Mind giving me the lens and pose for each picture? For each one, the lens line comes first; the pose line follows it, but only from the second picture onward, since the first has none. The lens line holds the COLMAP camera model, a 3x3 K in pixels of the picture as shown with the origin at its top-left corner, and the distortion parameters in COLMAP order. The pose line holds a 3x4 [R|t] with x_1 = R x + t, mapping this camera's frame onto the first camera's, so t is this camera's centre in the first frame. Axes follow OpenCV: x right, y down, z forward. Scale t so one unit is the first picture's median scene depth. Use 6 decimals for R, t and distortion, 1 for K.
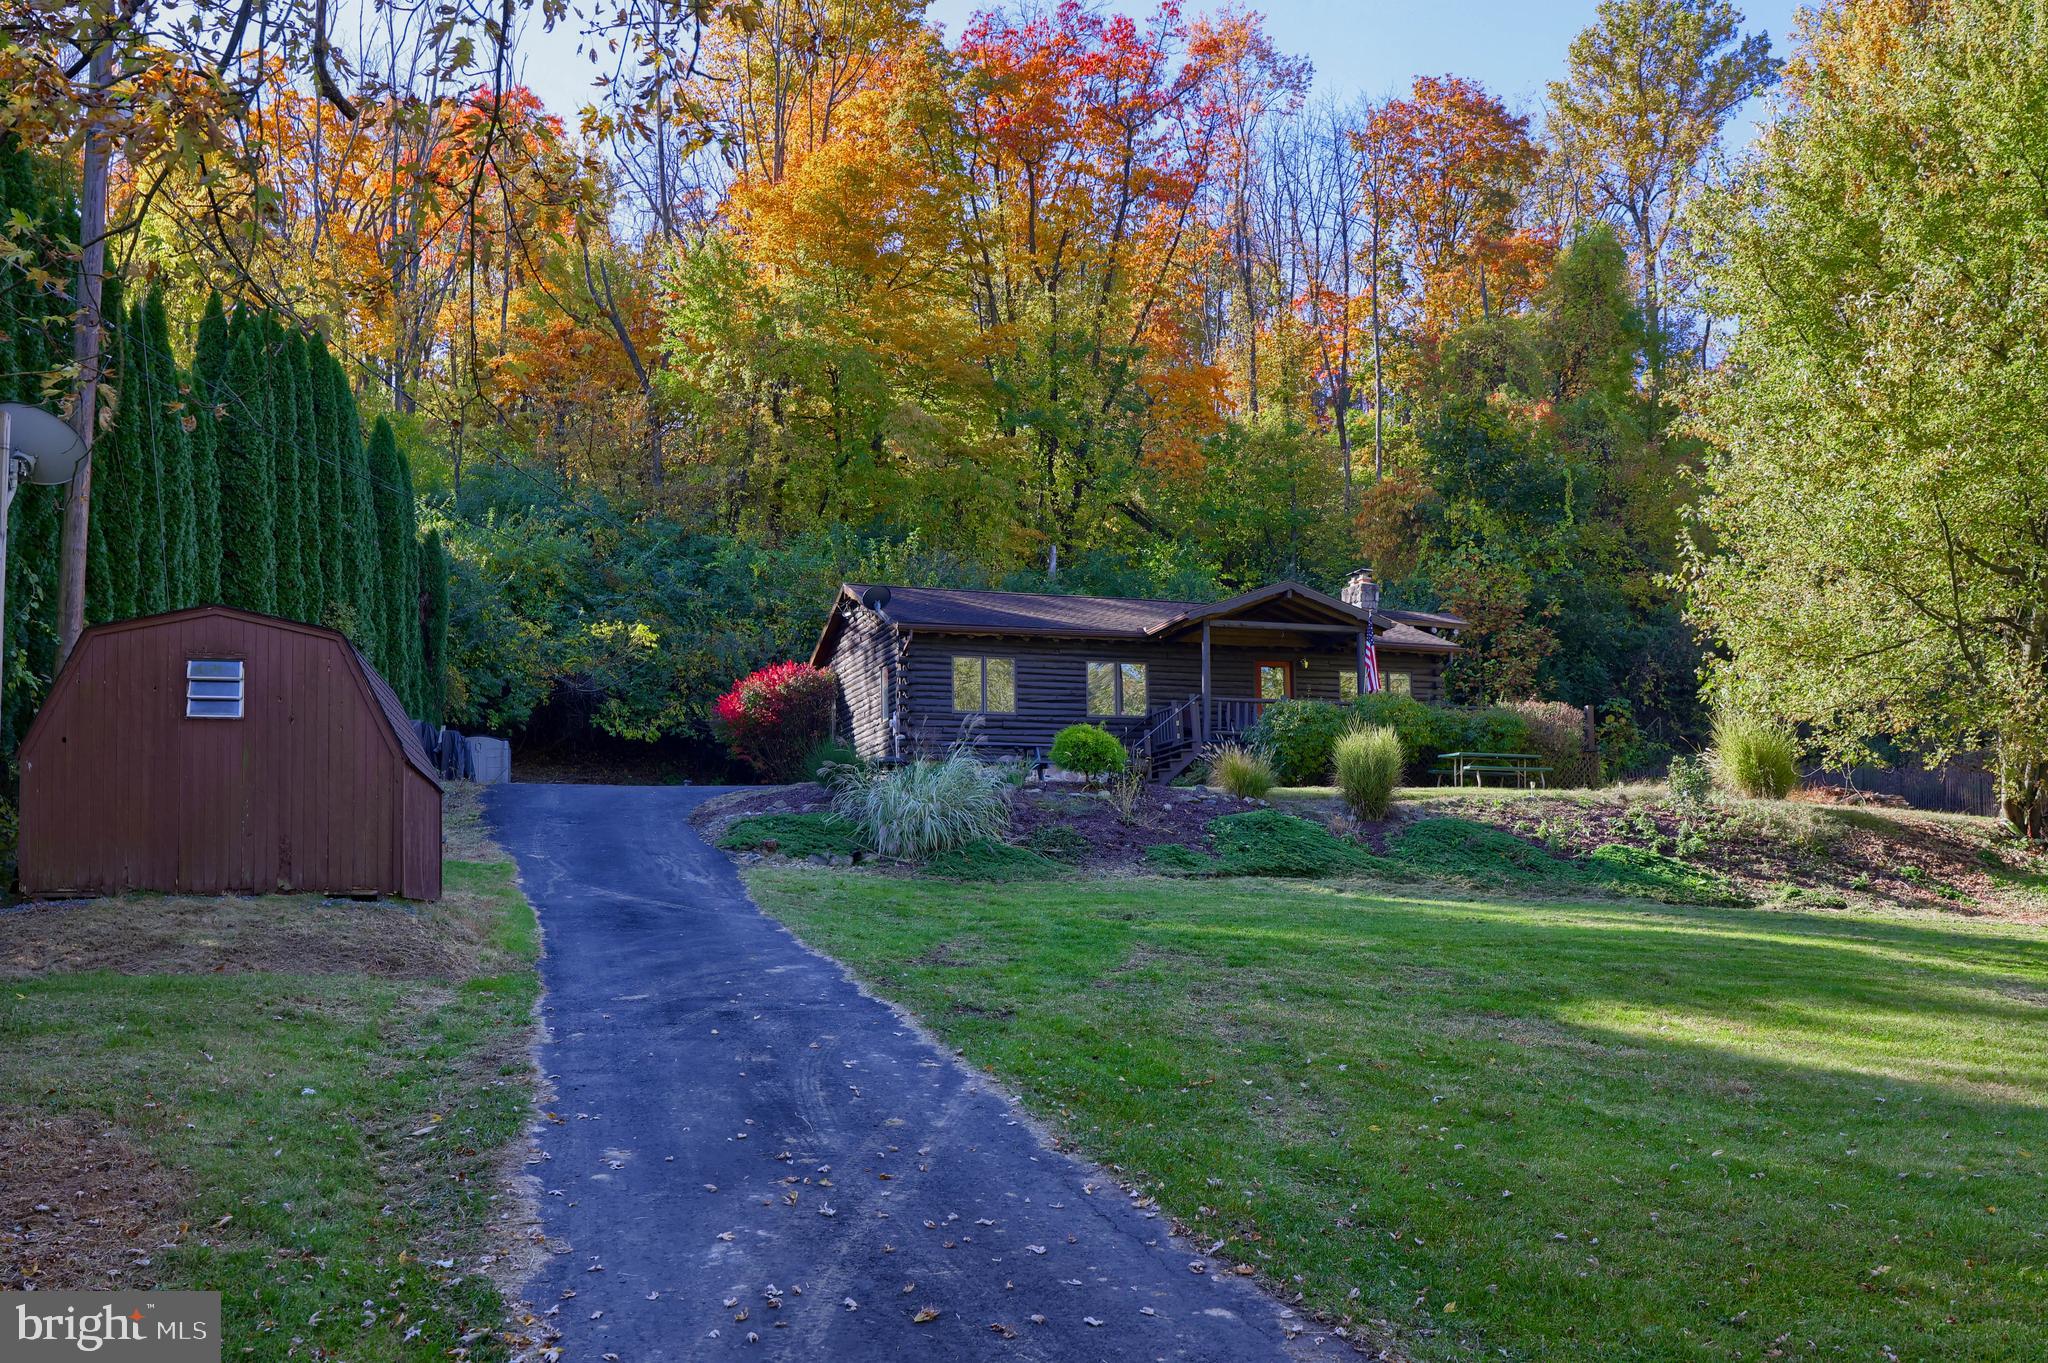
lens RADIAL K [[1962.8, 0, 1022.6], [0, 1962.8, 681.6], [0, 0, 1]] dist [0.015257, 0.000000]
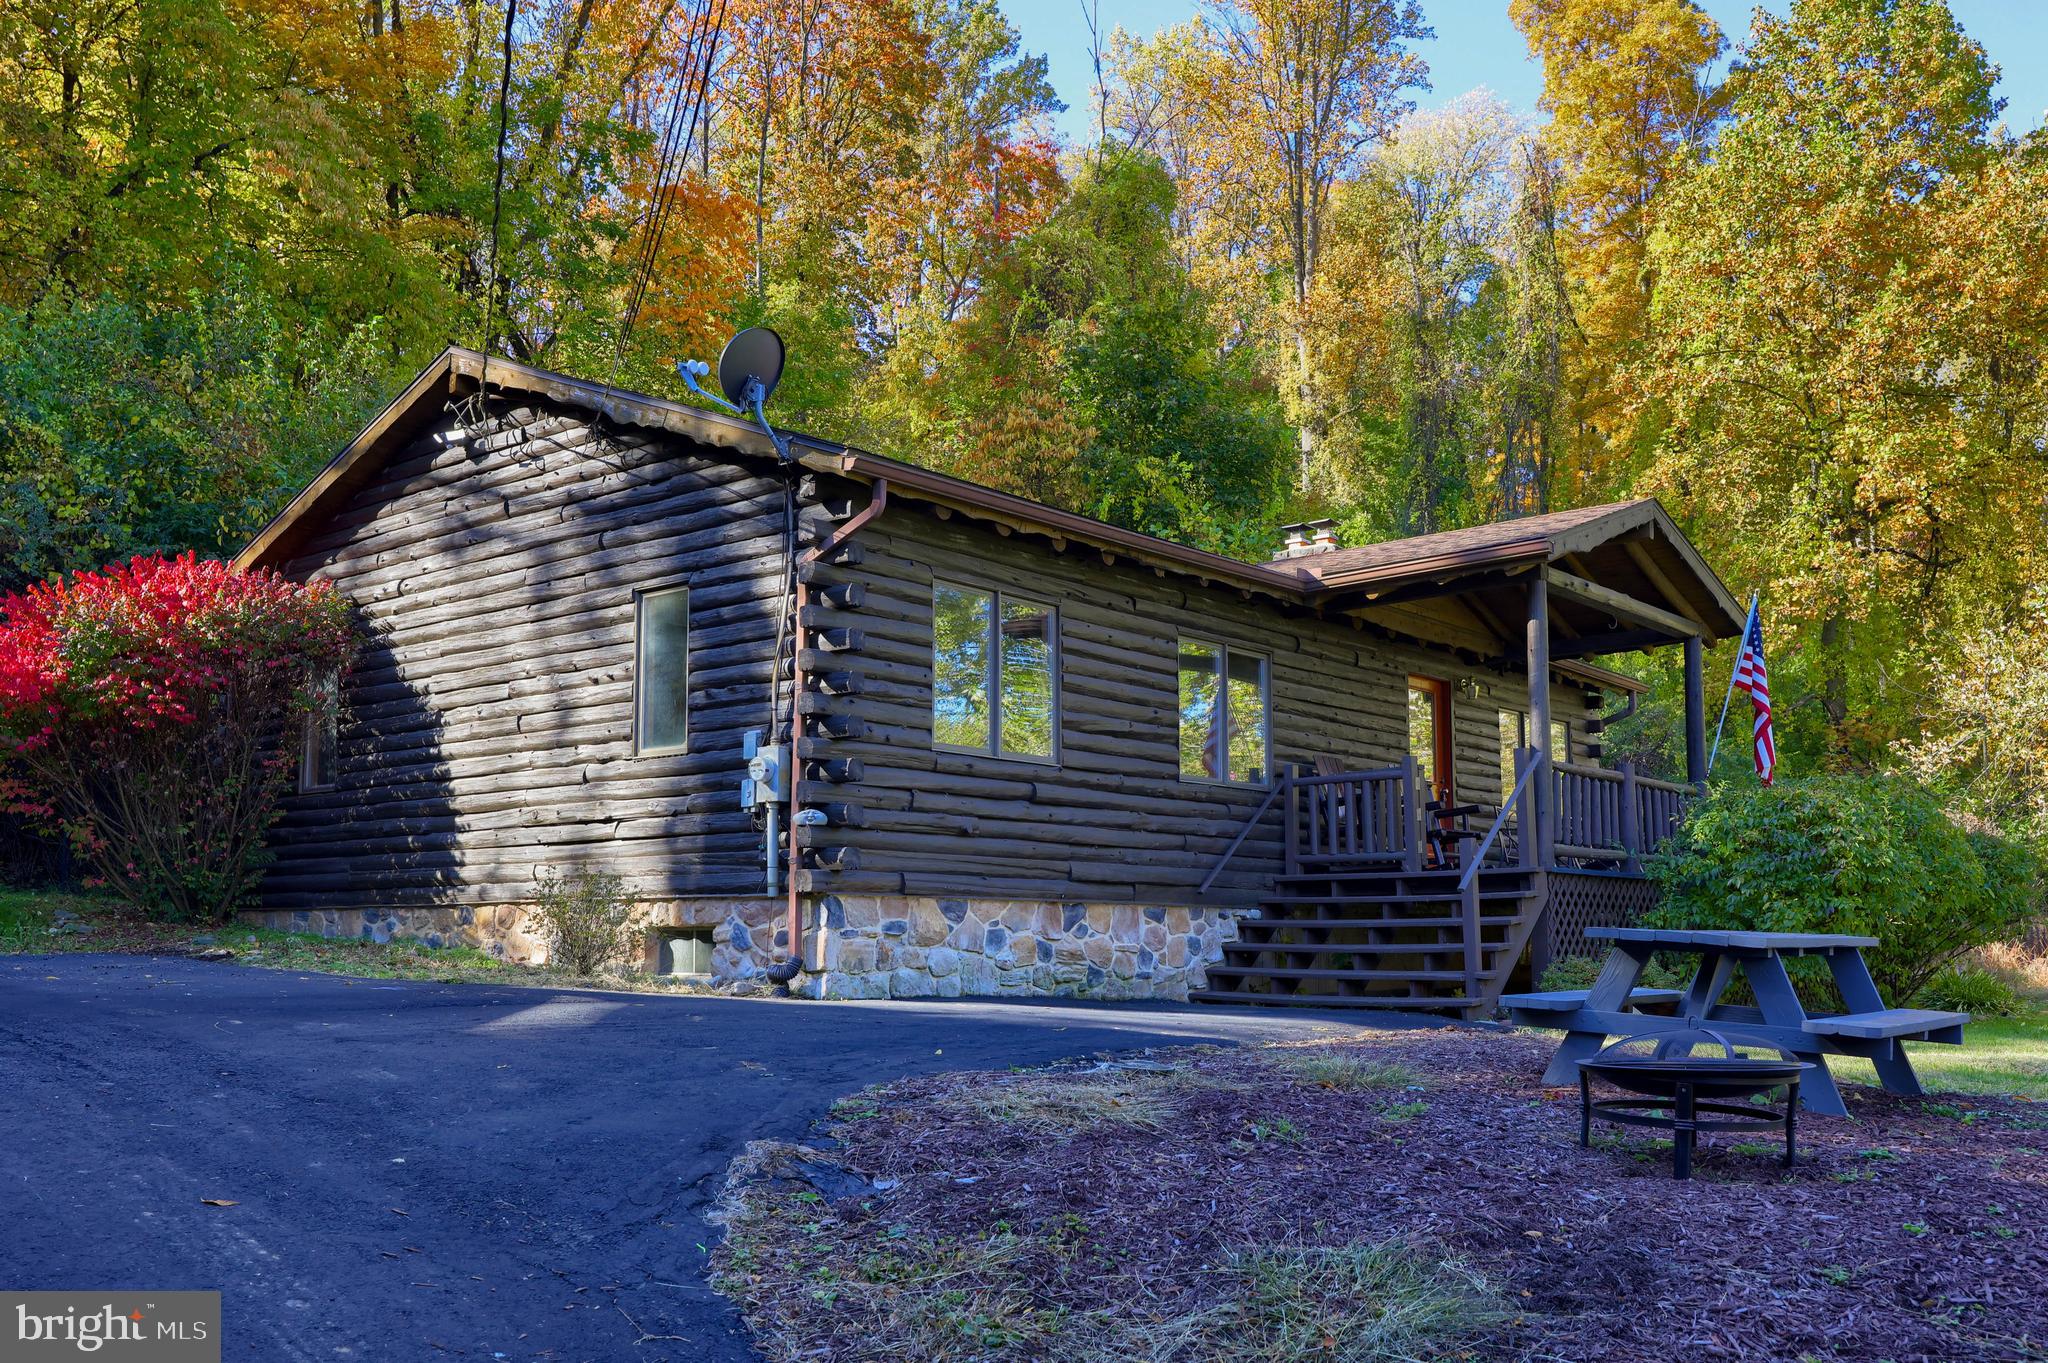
lens RADIAL K [[1749.7, 0, 1026.7], [0, 1749.7, 682.7], [0, 0, 1]] dist [0.010525, 0.002327]
pose [[0.835811, 0.089272, 0.541711, -0.169028], [-0.086842, 0.995767, -0.030111, 0.010481], [-0.542106, -0.021876, 0.840026, 0.653482]]
